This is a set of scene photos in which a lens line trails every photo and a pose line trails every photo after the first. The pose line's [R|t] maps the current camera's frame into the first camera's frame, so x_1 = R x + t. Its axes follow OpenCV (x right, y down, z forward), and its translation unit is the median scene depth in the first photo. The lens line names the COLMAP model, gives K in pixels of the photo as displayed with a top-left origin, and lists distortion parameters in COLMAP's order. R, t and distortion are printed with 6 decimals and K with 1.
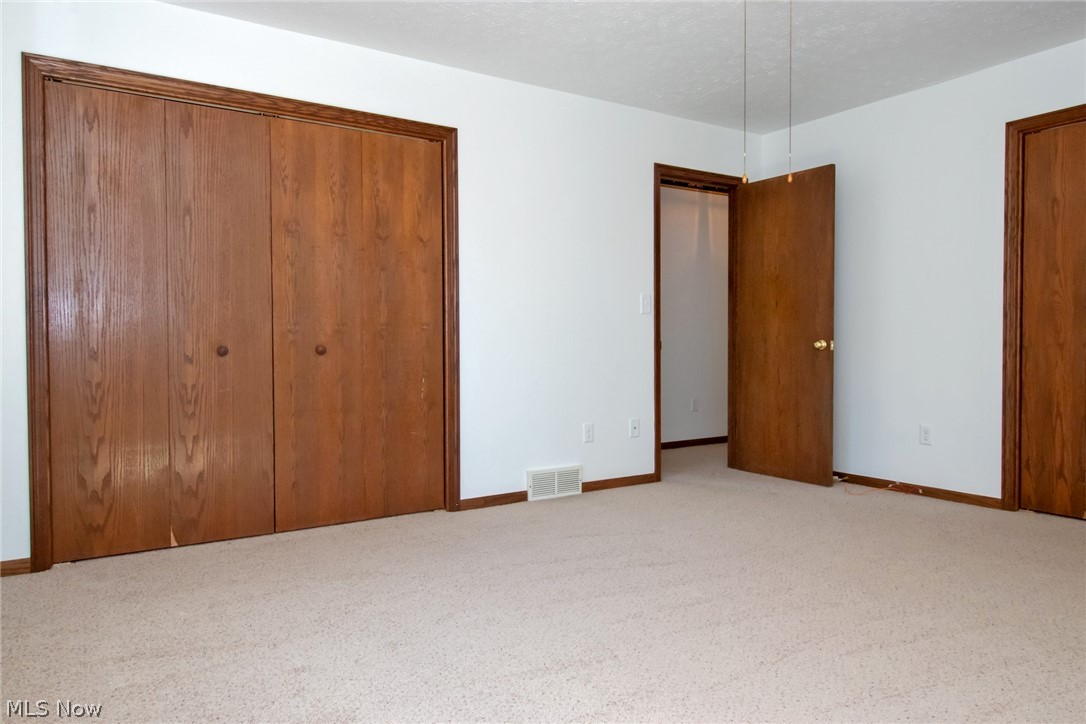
lens RADIAL K [[734.3, 0, 543.0], [0, 734.3, 362.0], [0, 0, 1]] dist [0.002662, -0.000755]
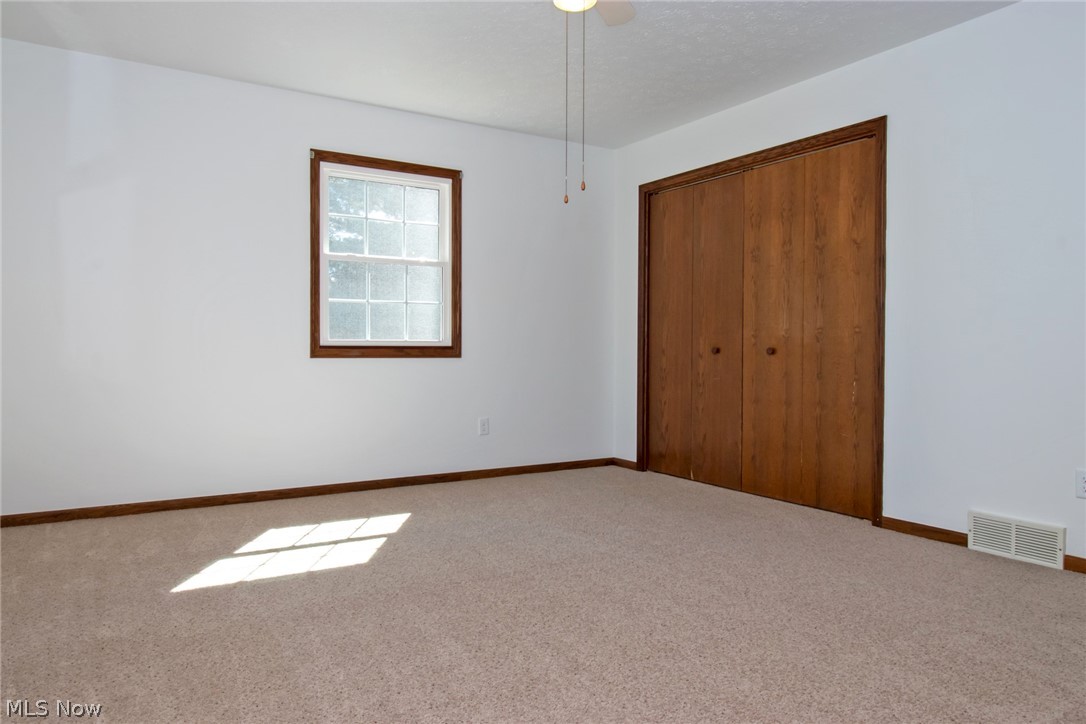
lens RADIAL K [[734.3, 0, 543.0], [0, 734.3, 362.0], [0, 0, 1]] dist [0.002662, -0.000755]
pose [[-0.026144, 0.024138, -0.999367, 0.834711], [-0.034738, 0.999083, 0.025040, -0.014223], [0.999054, 0.035370, -0.025282, 0.602970]]
